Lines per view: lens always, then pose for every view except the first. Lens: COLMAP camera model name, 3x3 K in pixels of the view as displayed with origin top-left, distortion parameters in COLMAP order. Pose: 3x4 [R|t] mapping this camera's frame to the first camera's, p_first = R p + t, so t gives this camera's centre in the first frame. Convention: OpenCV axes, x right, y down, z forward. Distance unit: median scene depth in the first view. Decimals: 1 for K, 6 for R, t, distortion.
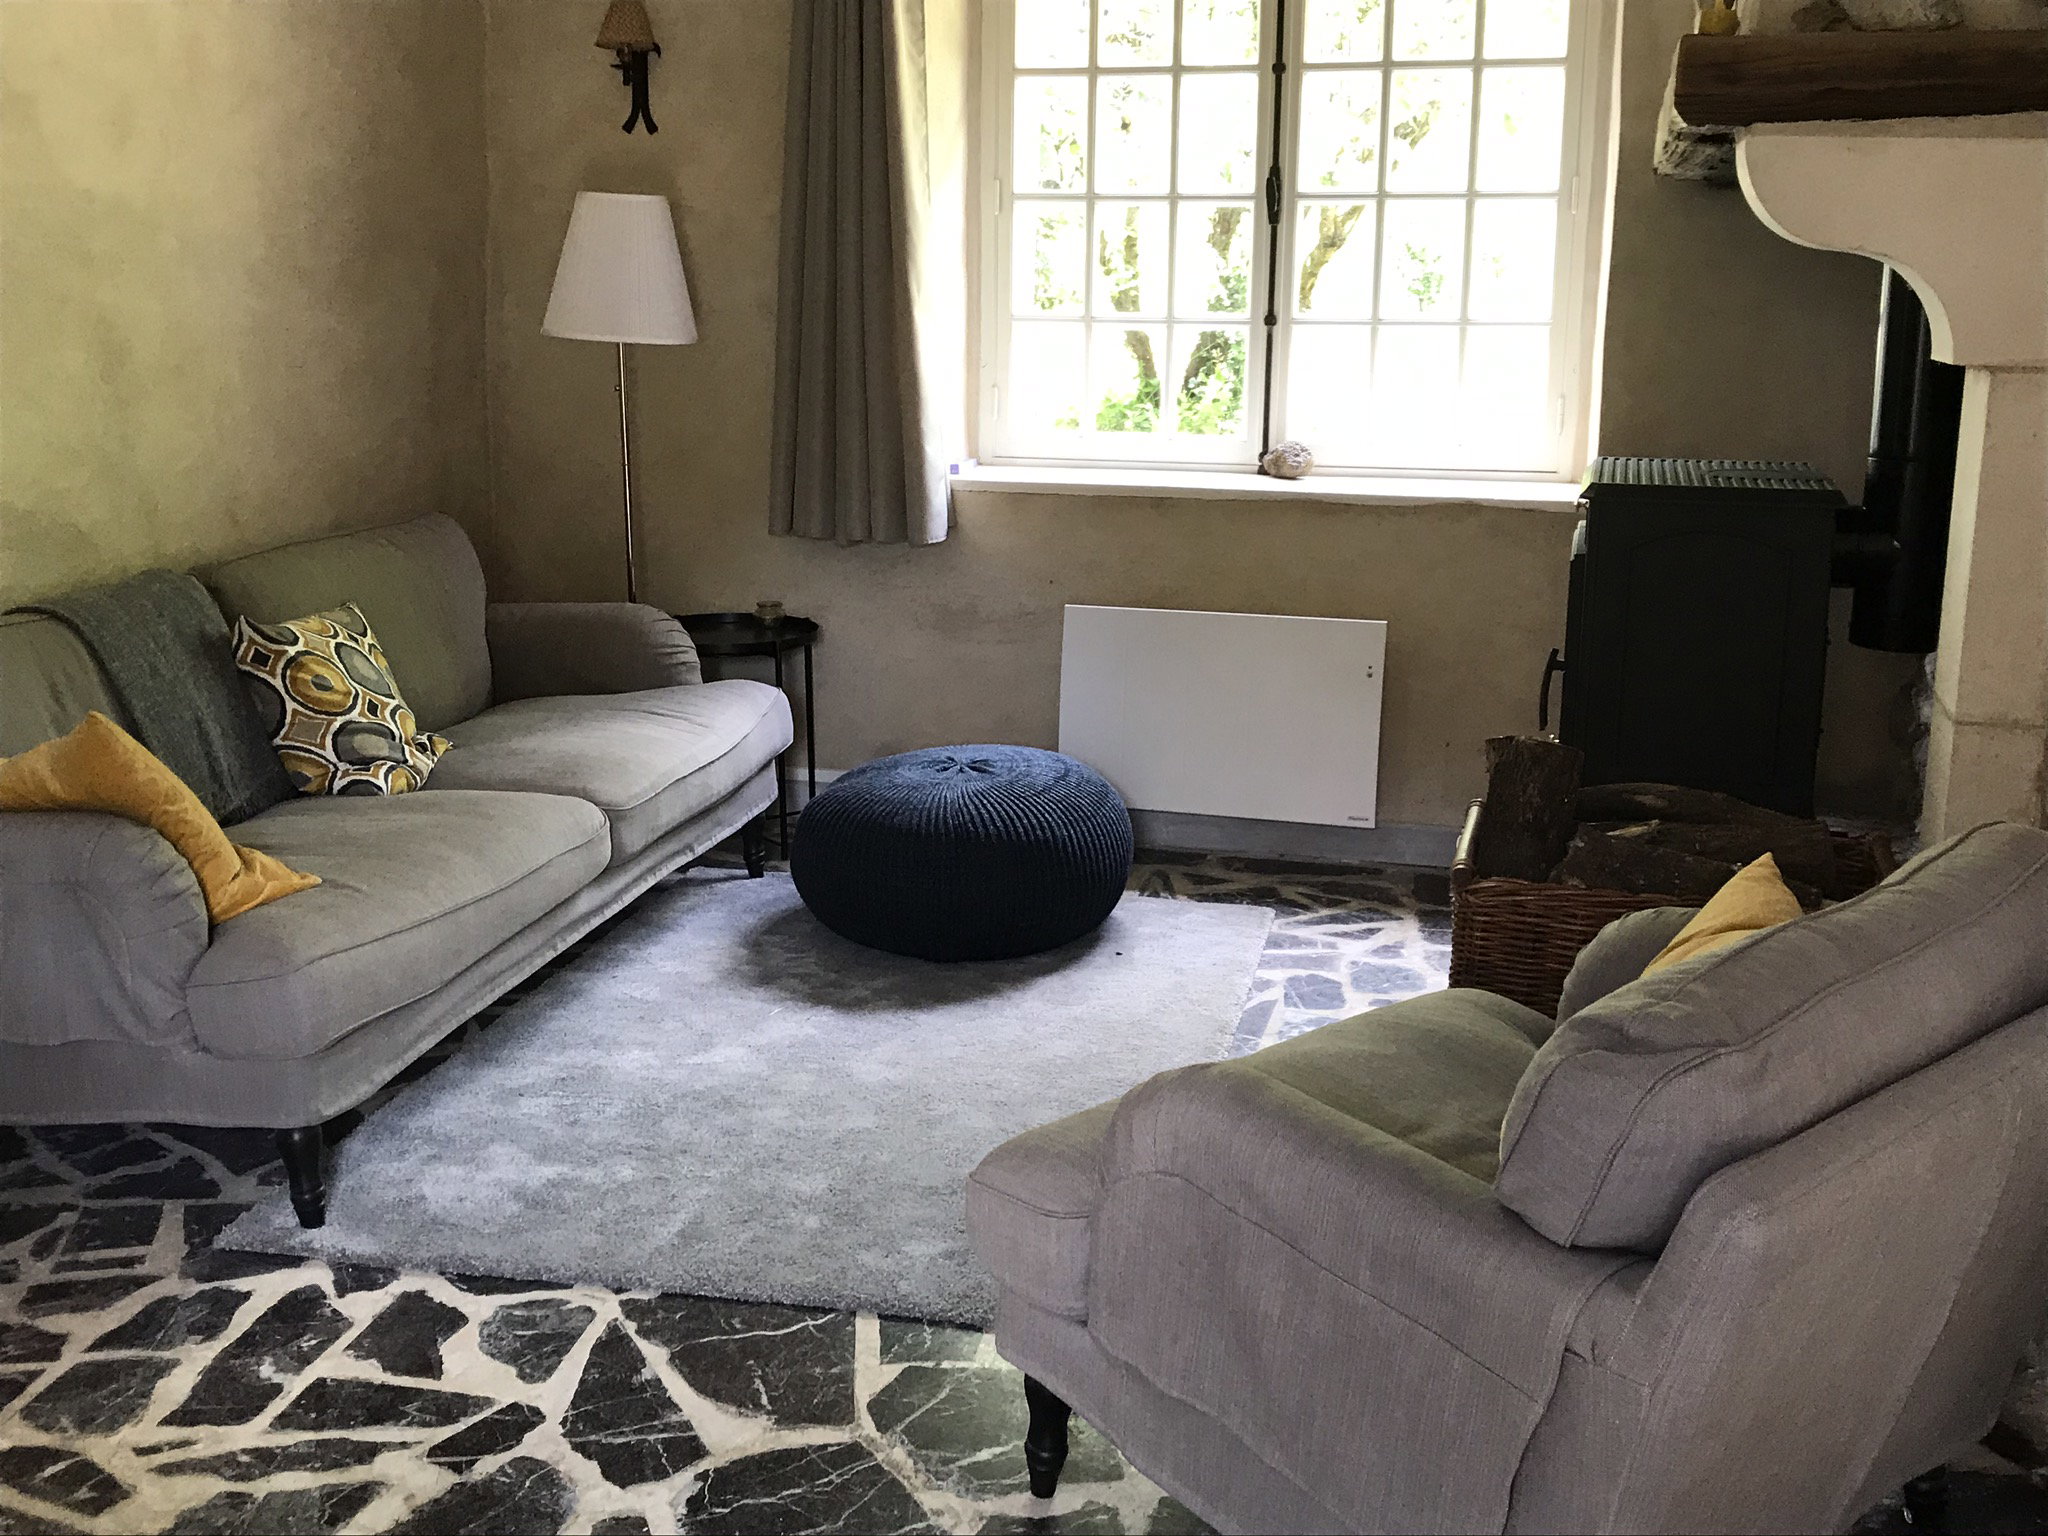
lens RADIAL K [[2128.4, 0, 1026.7], [0, 2128.4, 760.5], [0, 0, 1]] dist [0.009735, 0.000000]
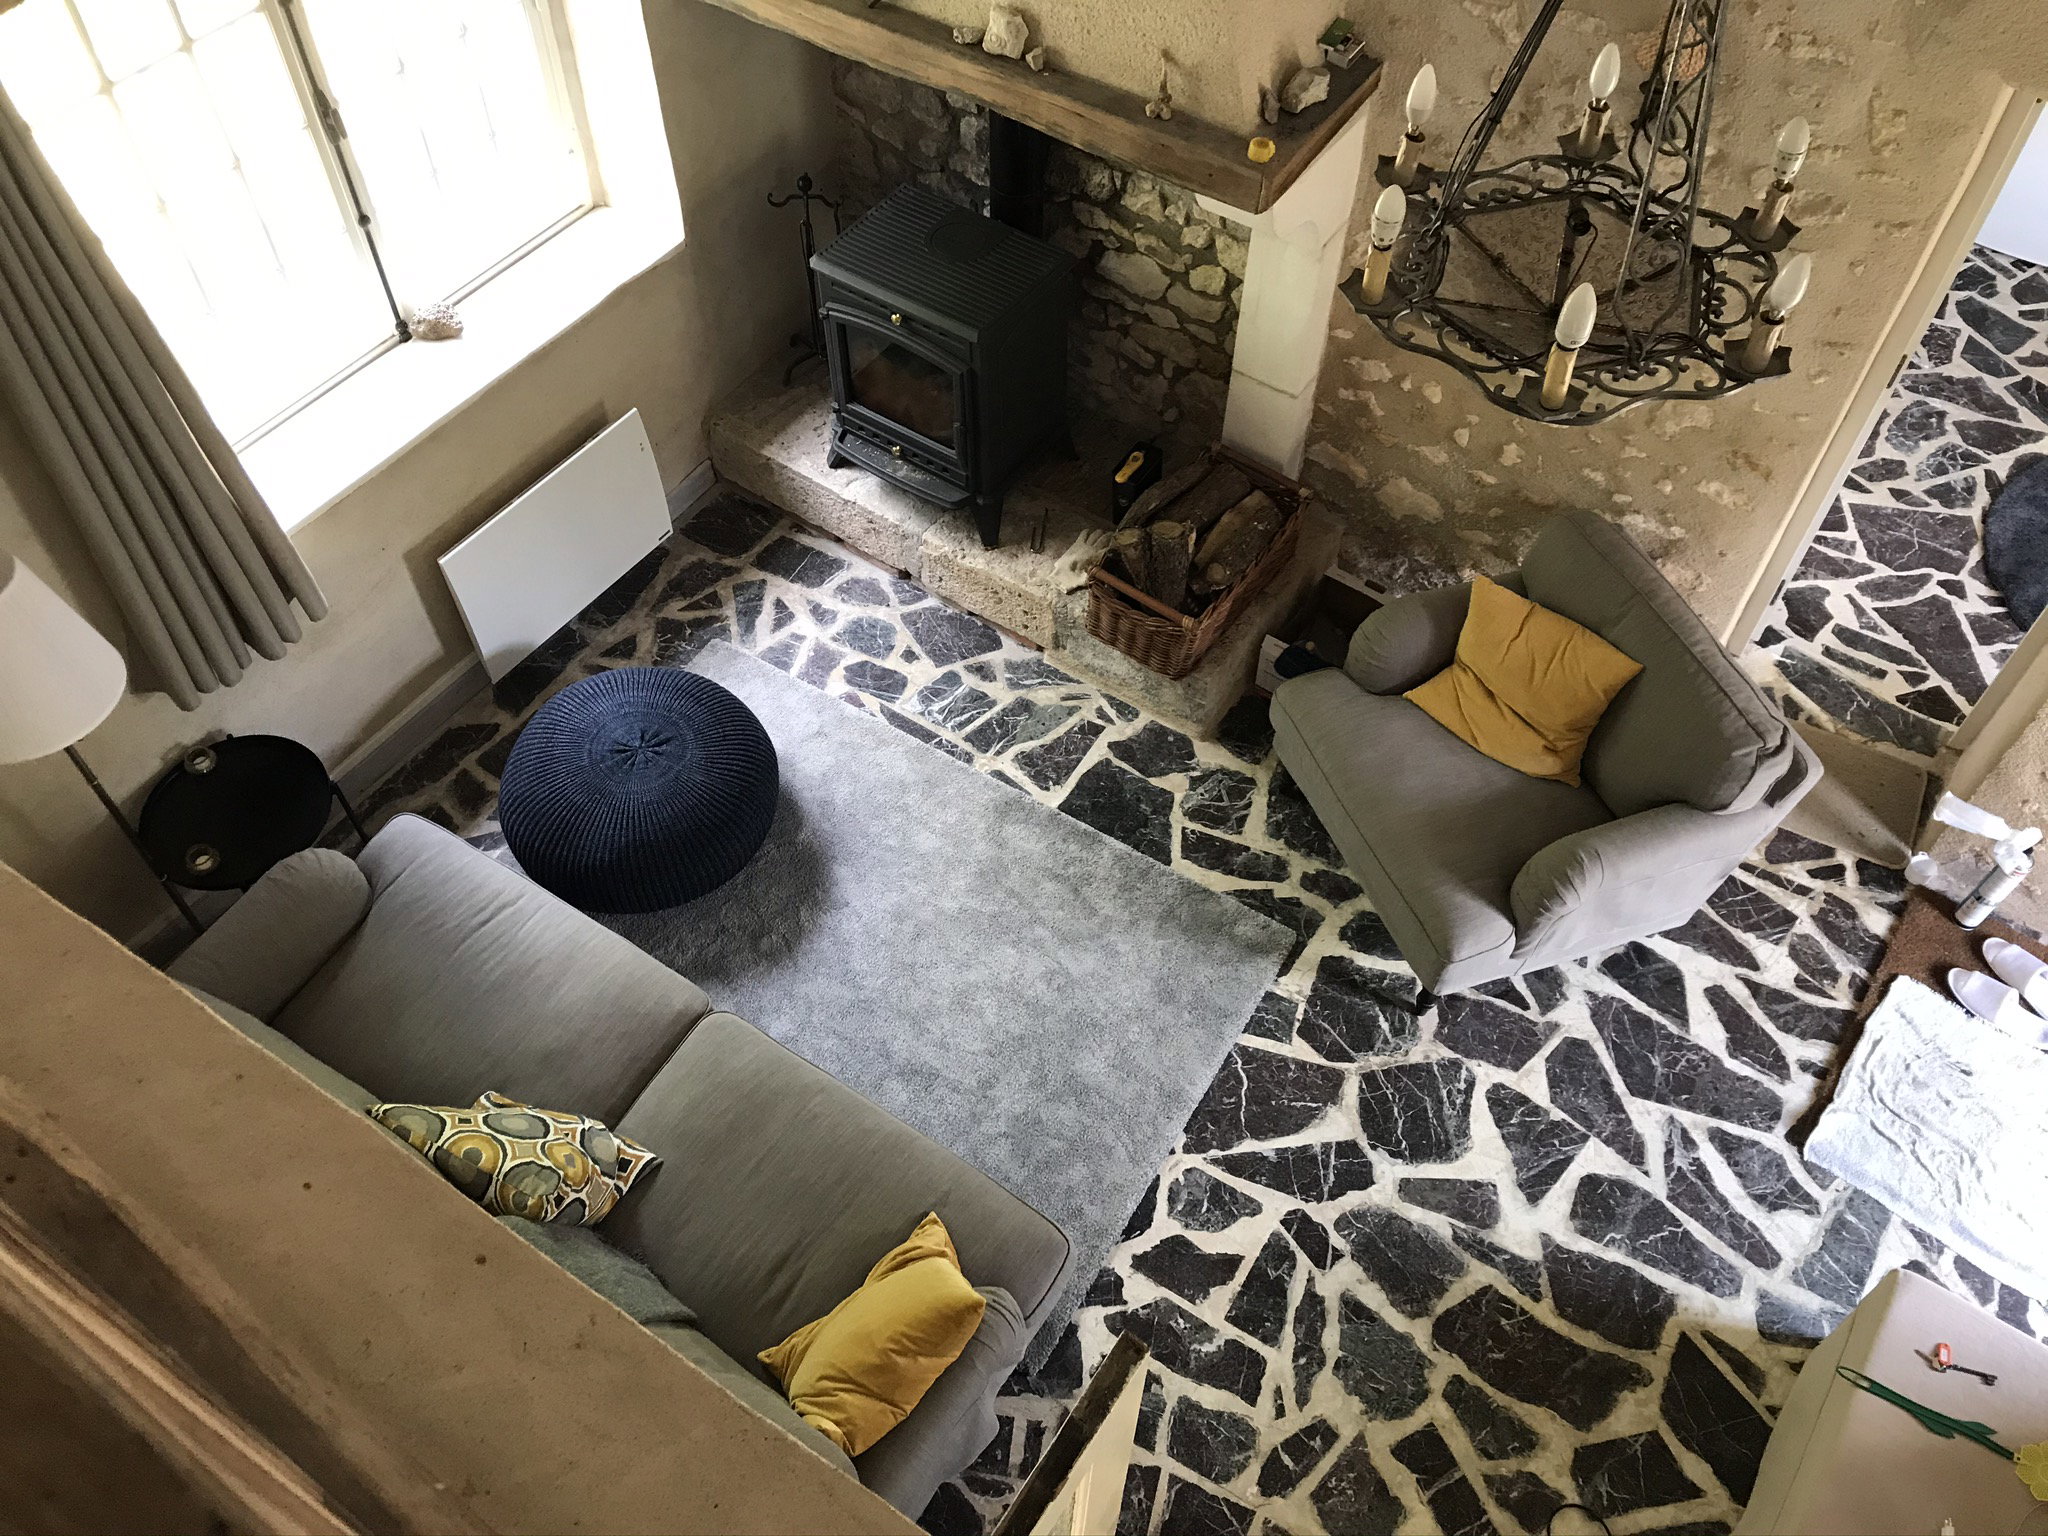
lens RADIAL K [[1647.5, 0, 1018.5], [0, 1647.5, 746.0], [0, 0, 1]] dist [0.028188, -0.064810]
pose [[0.349248, -0.744312, 0.569232, -0.712510], [0.230236, 0.657026, 0.717850, -0.908607], [-0.908304, -0.119650, 0.400833, 0.580800]]
